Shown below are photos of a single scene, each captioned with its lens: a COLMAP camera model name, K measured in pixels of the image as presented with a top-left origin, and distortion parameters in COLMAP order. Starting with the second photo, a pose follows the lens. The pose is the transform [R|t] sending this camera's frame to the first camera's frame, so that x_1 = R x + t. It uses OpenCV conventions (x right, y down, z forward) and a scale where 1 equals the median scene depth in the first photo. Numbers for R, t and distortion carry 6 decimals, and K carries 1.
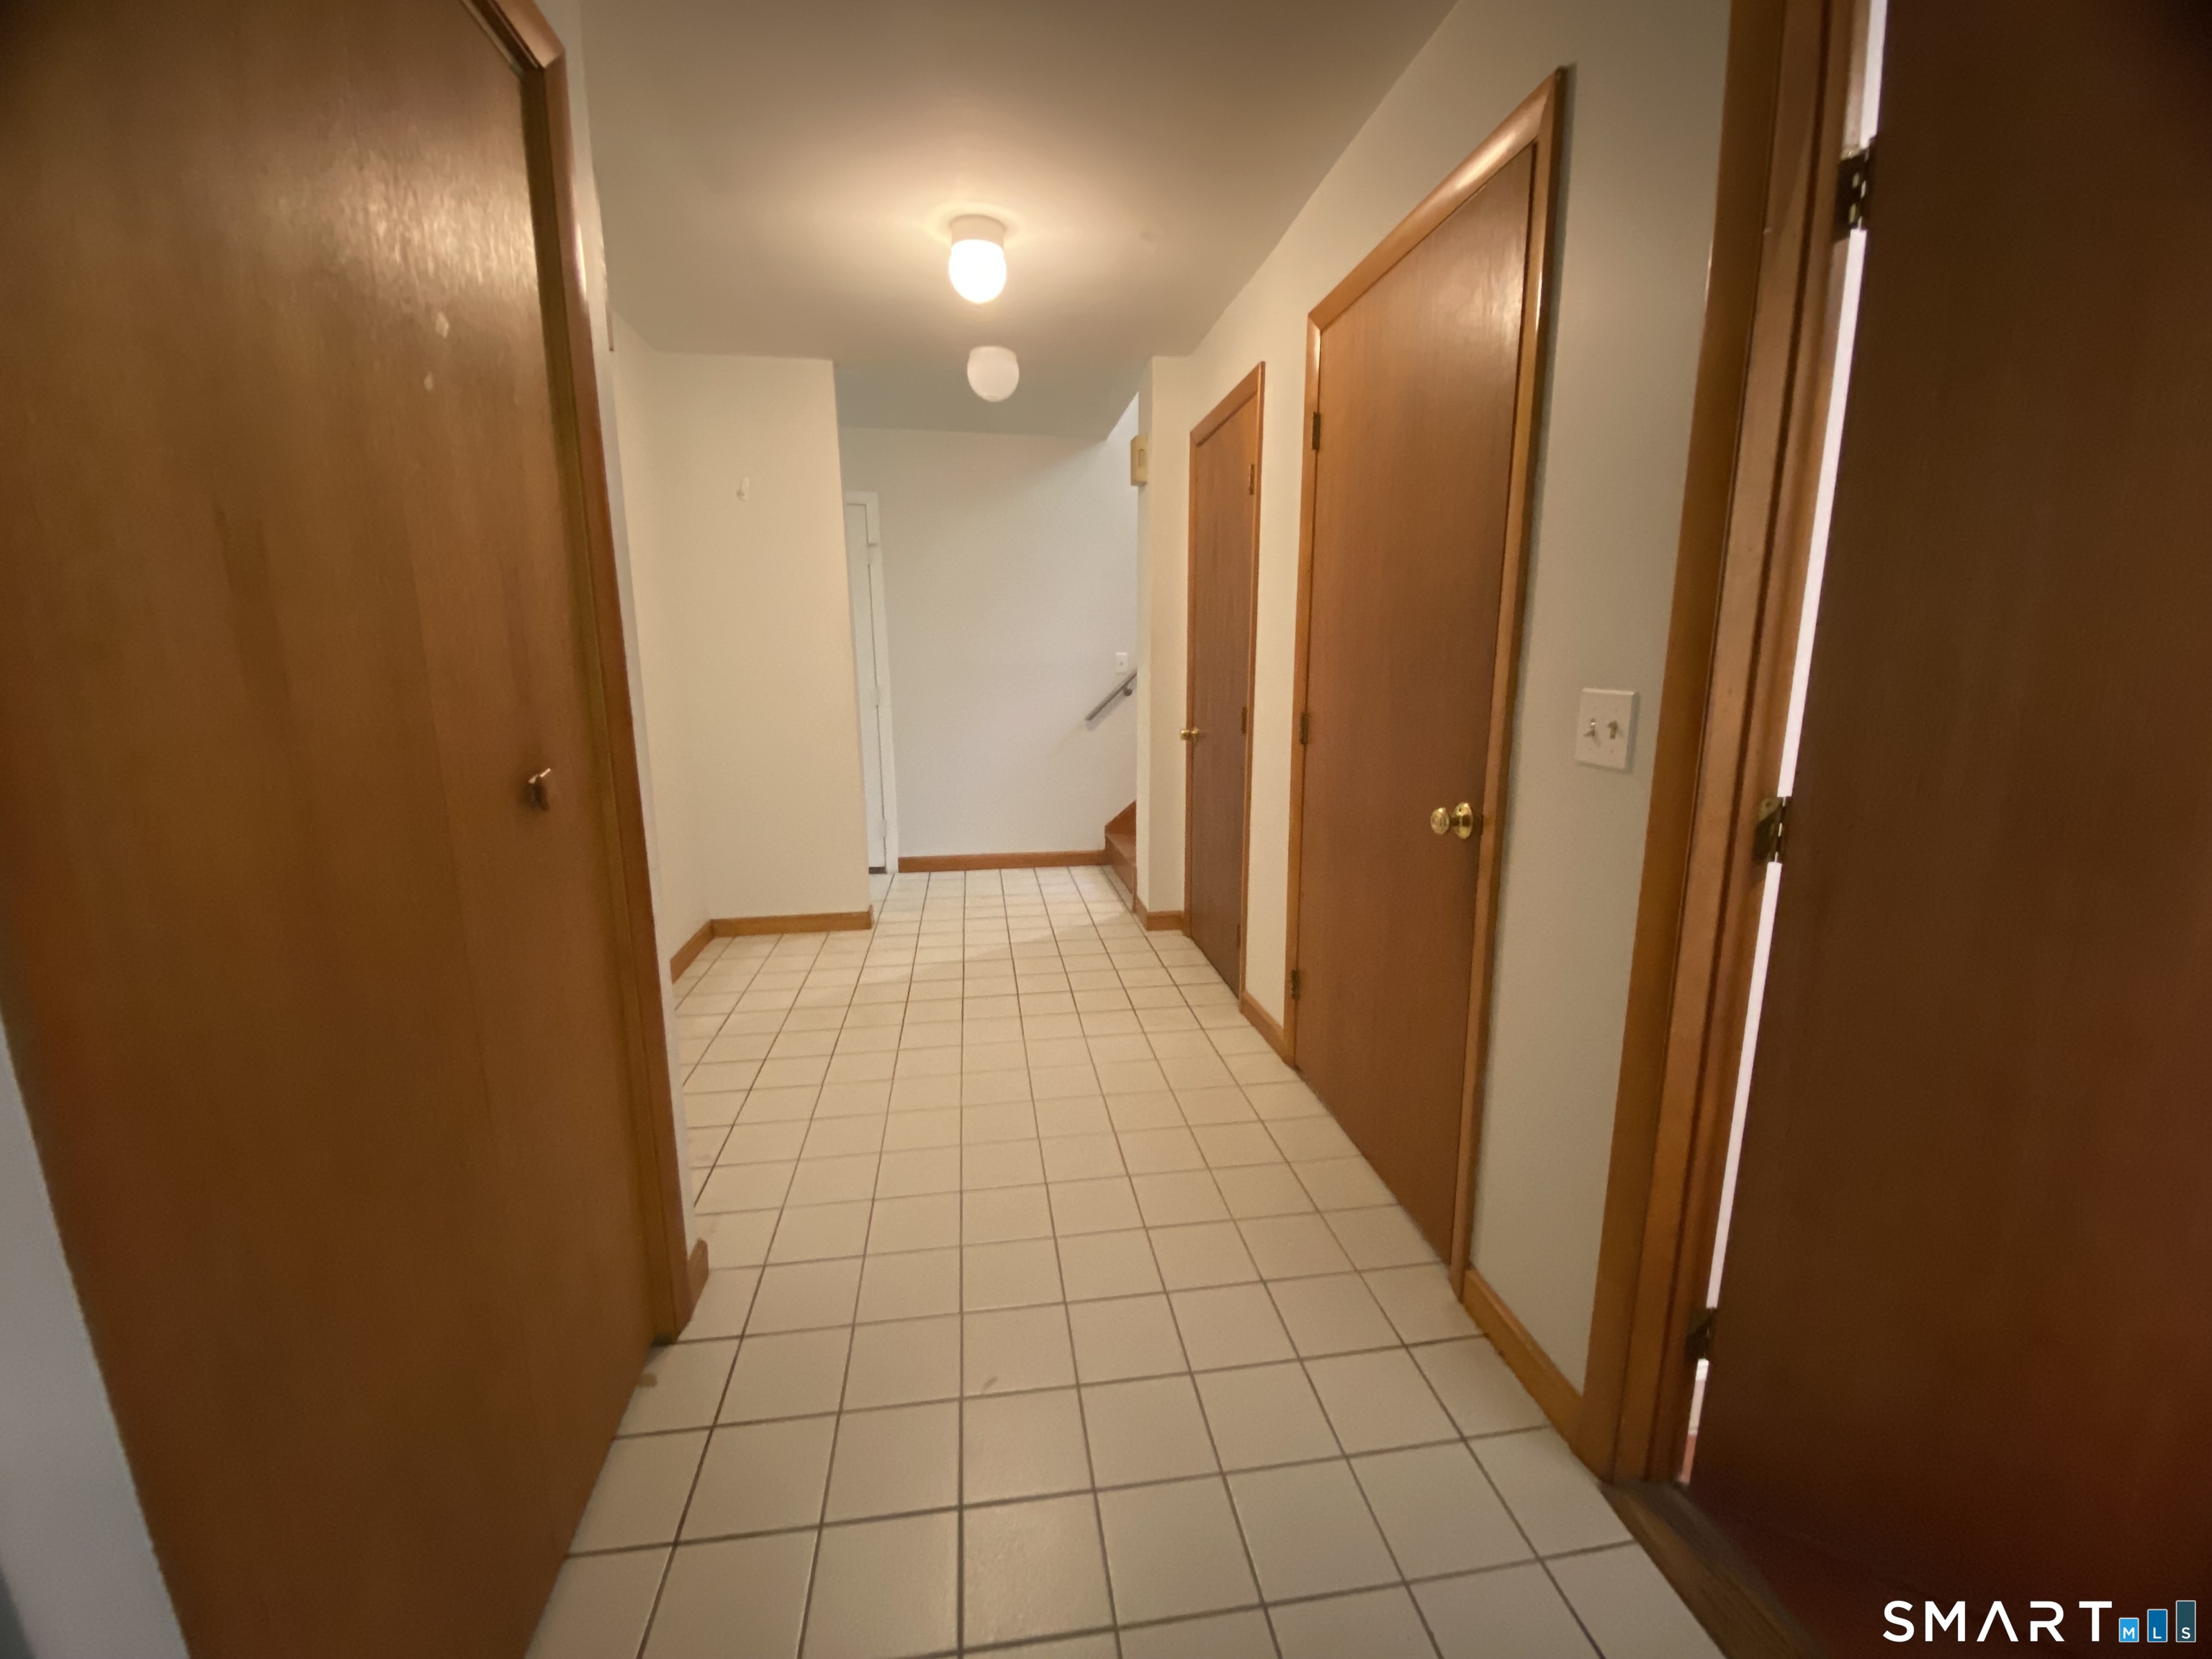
lens RADIAL K [[900.8, 0, 1101.1], [0, 900.8, 825.1], [0, 0, 1]] dist [-0.001759, -0.009842]
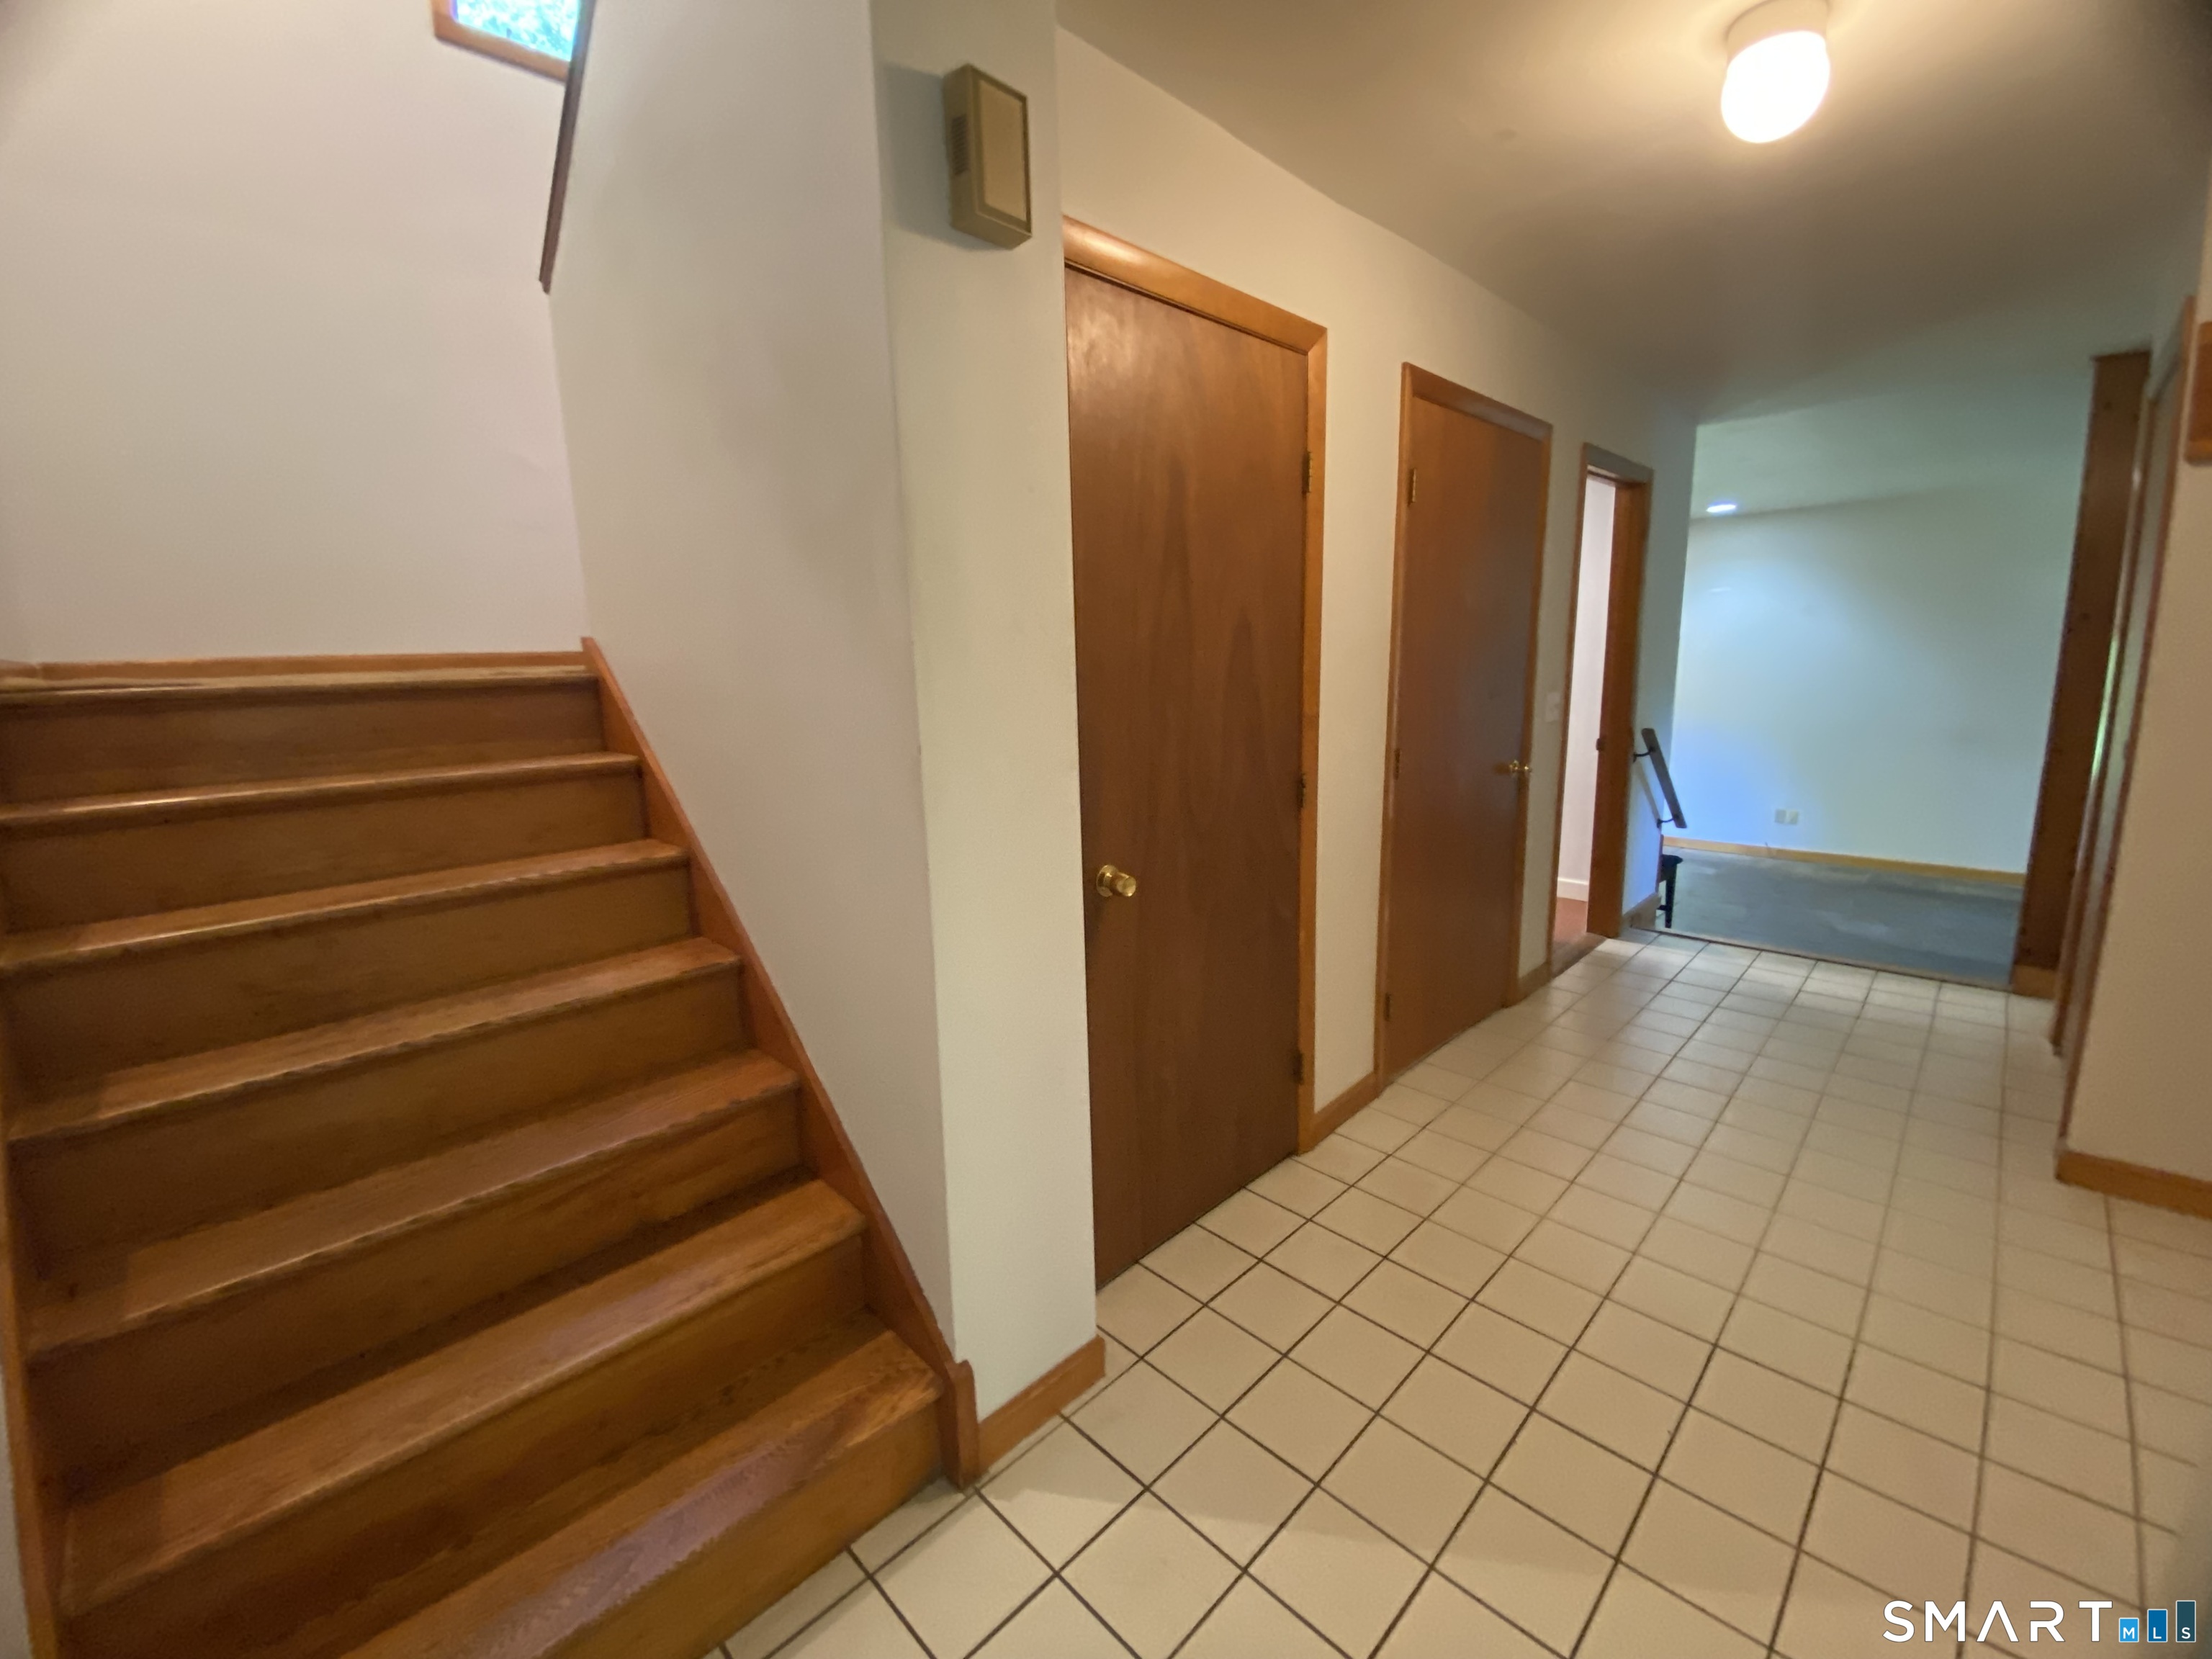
lens RADIAL K [[900.8, 0, 1107.3], [0, 900.8, 828.2], [0, 0, 1]] dist [-0.001759, -0.009842]
pose [[-0.589769, -0.122985, 0.798152, -0.287741], [0.187865, 0.940327, 0.283710, -0.272878], [-0.785417, 0.317268, -0.531471, 1.280588]]
